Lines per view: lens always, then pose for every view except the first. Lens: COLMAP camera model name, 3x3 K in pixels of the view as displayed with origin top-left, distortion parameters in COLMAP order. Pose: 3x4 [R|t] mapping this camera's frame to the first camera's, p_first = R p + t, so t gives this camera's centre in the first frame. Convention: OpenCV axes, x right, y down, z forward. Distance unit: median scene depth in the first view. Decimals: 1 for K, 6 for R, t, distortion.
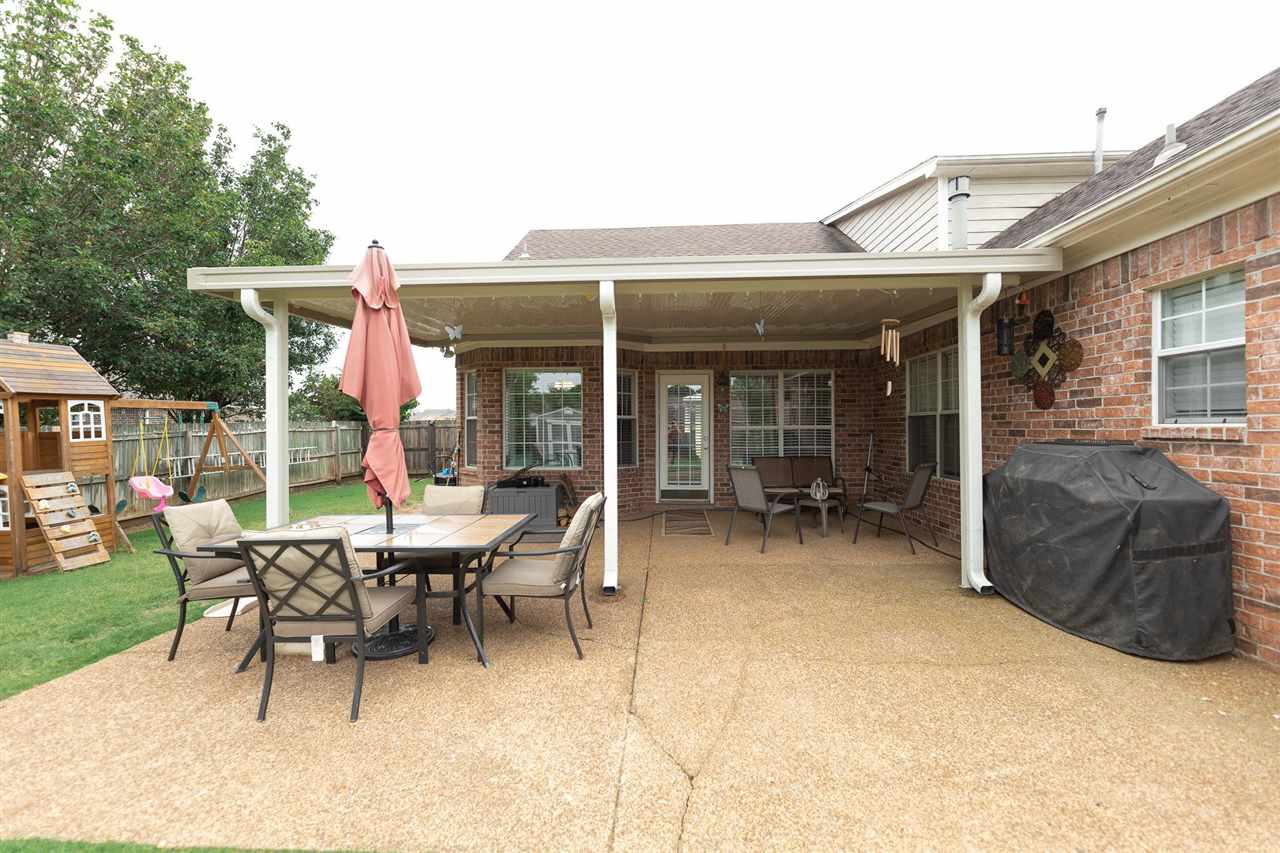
lens RADIAL K [[520.2, 0, 644.0], [0, 520.2, 423.3], [0, 0, 1]] dist [0.000341, 0.000123]
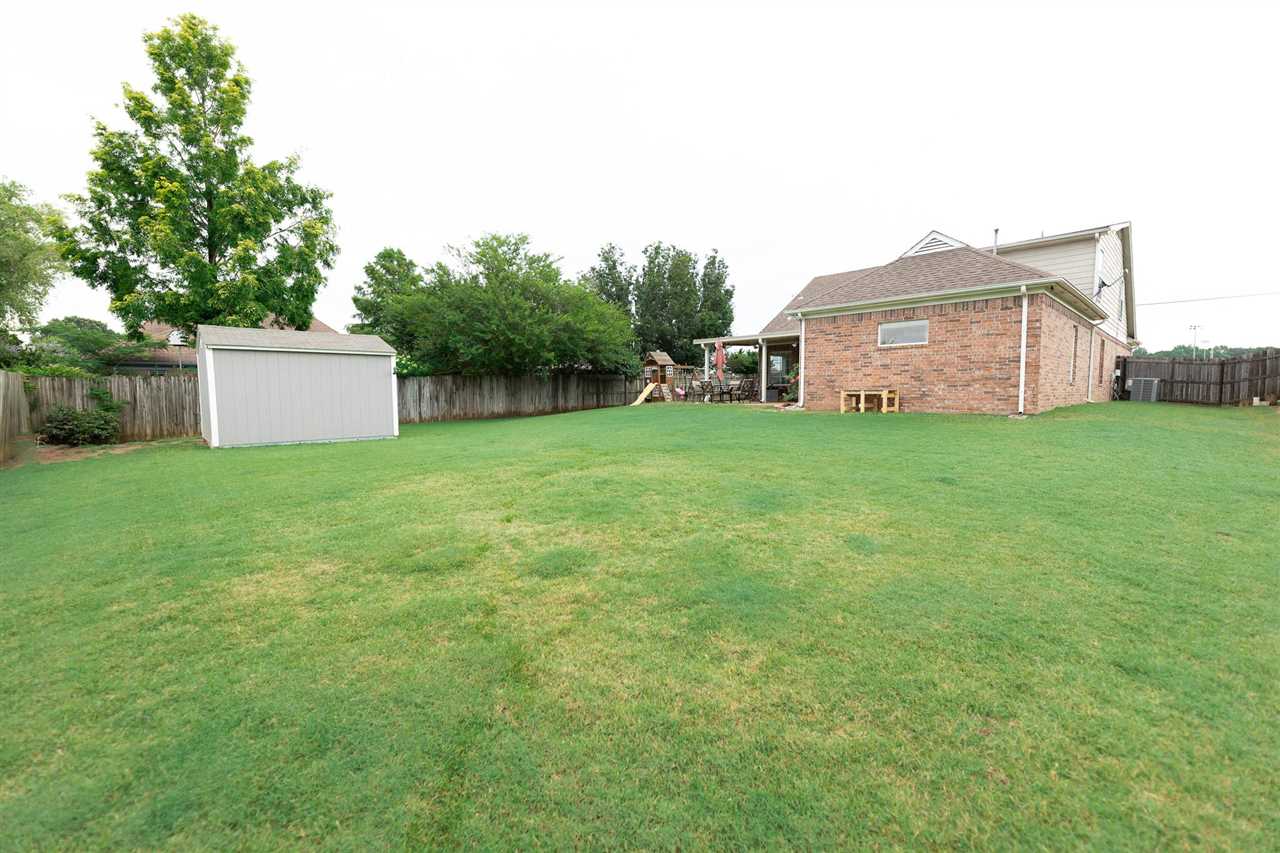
lens RADIAL K [[520.2, 0, 644.0], [0, 520.2, 423.3], [0, 0, 1]] dist [0.000341, 0.000123]
pose [[0.722951, 0.049674, -0.689111, 1.306005], [0.000823, 0.997349, 0.072756, 0.086450], [0.690899, -0.053166, 0.720994, -1.710693]]
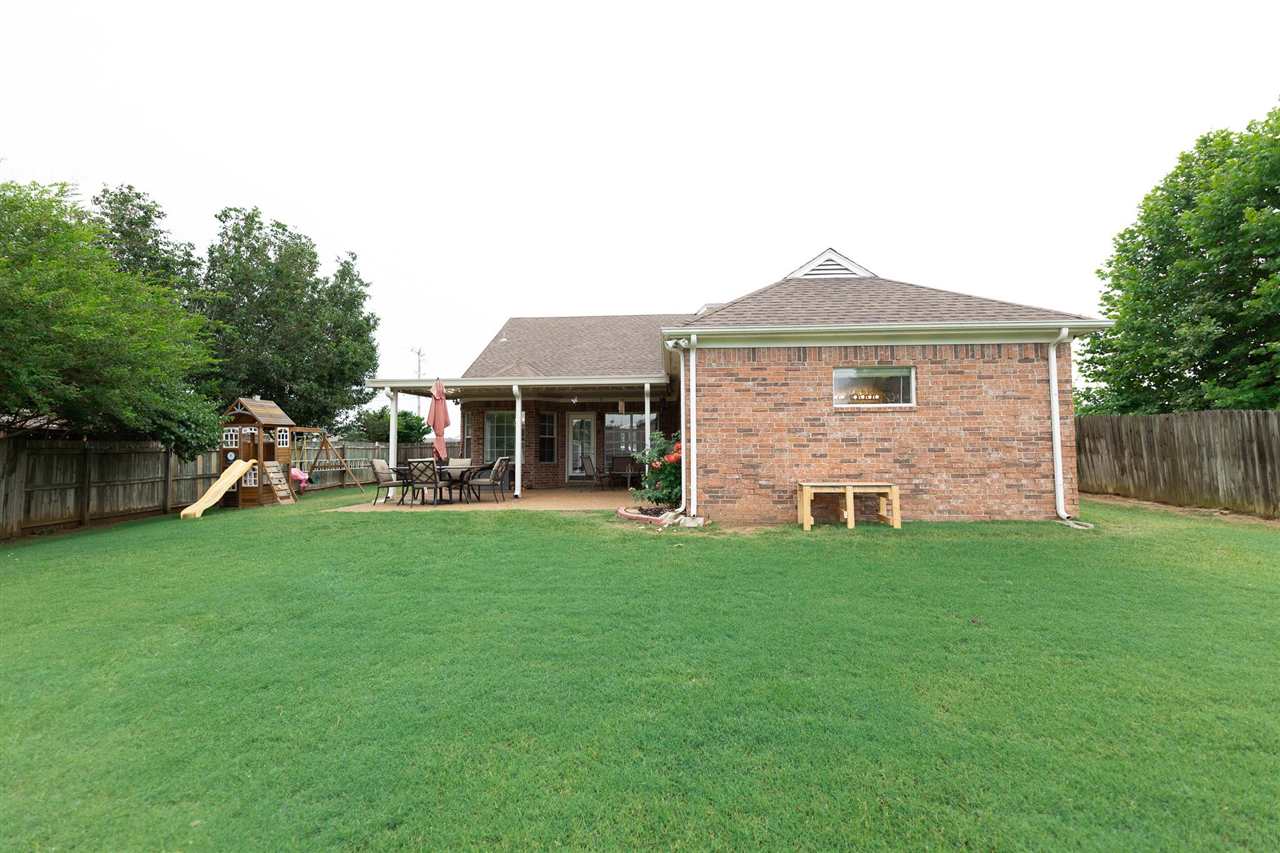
lens RADIAL K [[520.2, 0, 644.0], [0, 520.2, 423.3], [0, 0, 1]] dist [0.000341, 0.000123]
pose [[0.999998, 0.001037, -0.001579, 0.321244], [-0.001124, 0.998404, -0.056458, 0.047299], [0.001518, 0.056460, 0.998404, -0.923310]]
